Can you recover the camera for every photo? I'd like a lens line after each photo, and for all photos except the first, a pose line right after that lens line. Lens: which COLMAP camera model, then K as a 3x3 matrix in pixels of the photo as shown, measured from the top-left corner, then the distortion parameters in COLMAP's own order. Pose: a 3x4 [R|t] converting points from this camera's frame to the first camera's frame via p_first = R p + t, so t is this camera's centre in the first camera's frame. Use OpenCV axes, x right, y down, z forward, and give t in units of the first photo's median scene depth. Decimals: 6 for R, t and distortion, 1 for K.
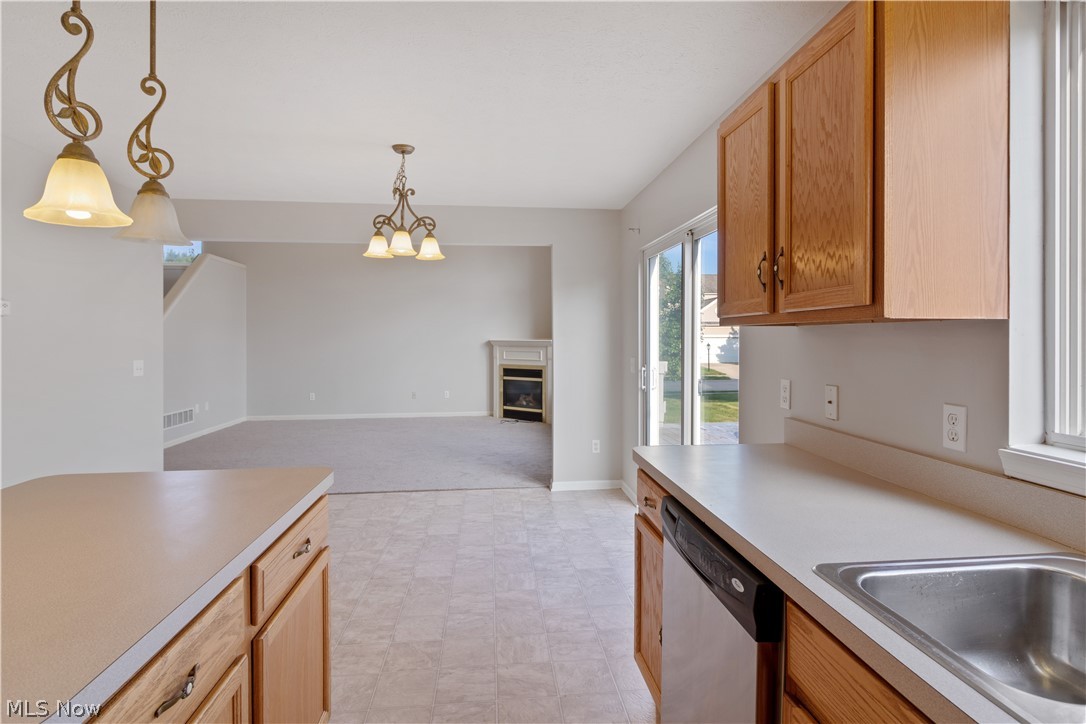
lens RADIAL K [[569.4, 0, 564.2], [0, 569.4, 337.9], [0, 0, 1]] dist [-0.019014, -0.000073]
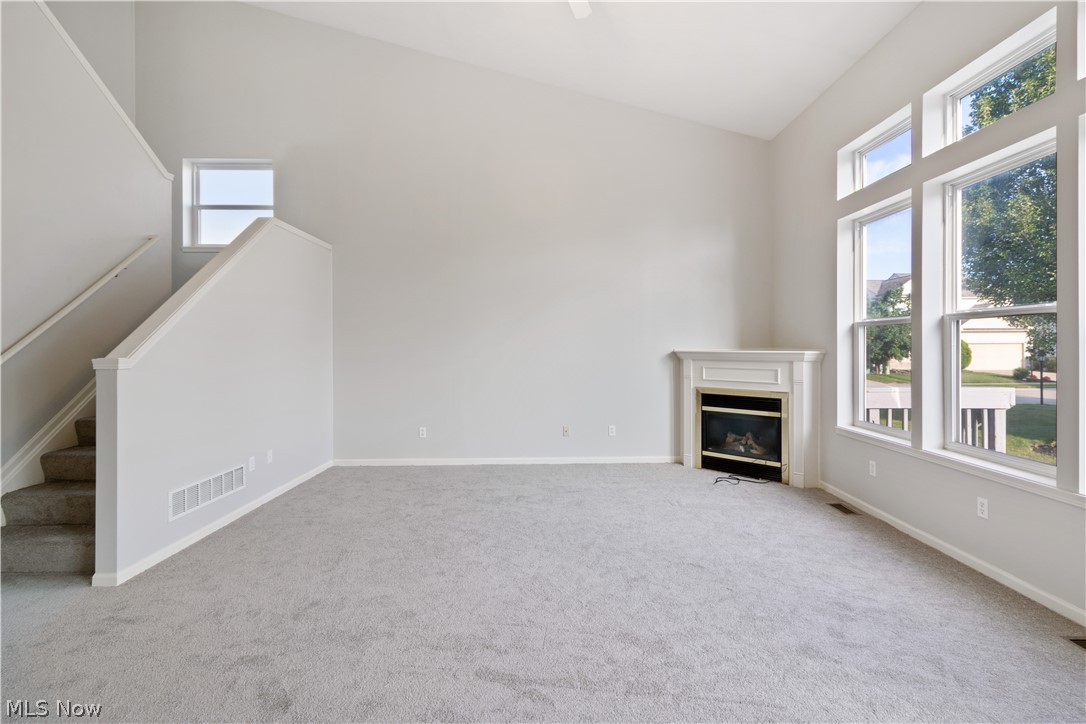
lens RADIAL K [[500.0, 0, 551.8], [0, 500.0, 347.8], [0, 0, 1]] dist [0.001253, 0.000238]
pose [[0.992181, -0.002762, -0.124779, -0.207927], [0.003268, 0.999987, 0.003856, -0.002354], [0.124767, -0.004233, 0.992177, 0.405737]]
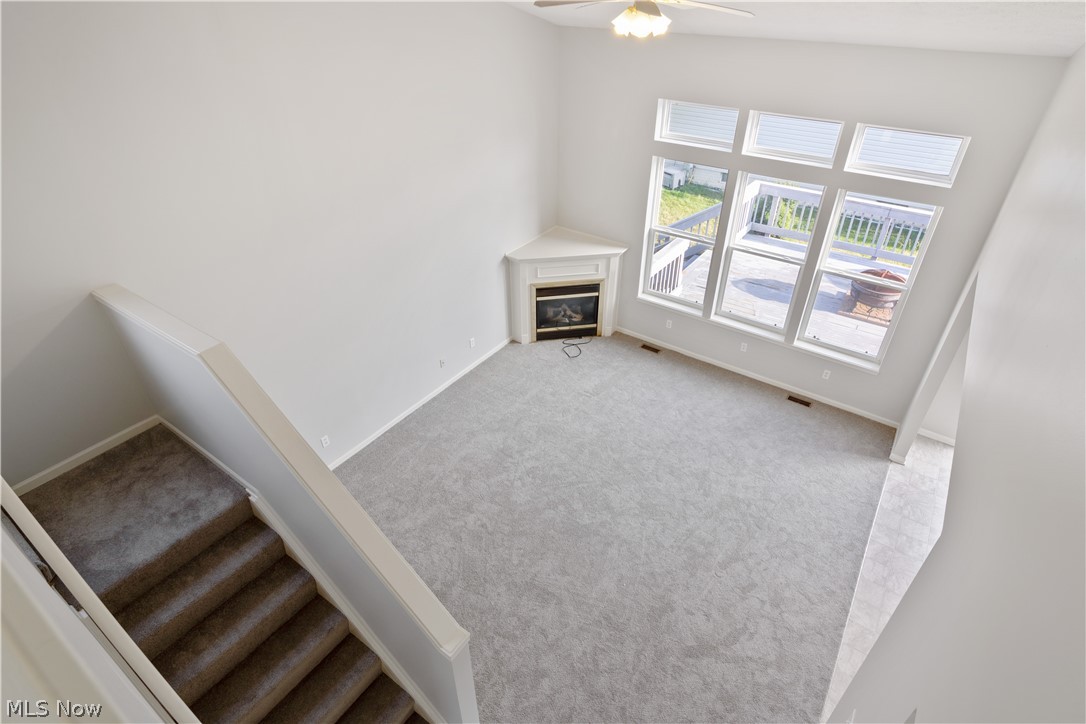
lens RADIAL K [[566.4, 0, 553.1], [0, 566.4, 351.9], [0, 0, 1]] dist [0.002699, 0.000200]
pose [[0.672307, -0.405377, 0.619414, -0.610461], [-0.007085, 0.833176, 0.552963, -0.304460], [-0.740239, -0.376149, 0.557278, 0.520433]]
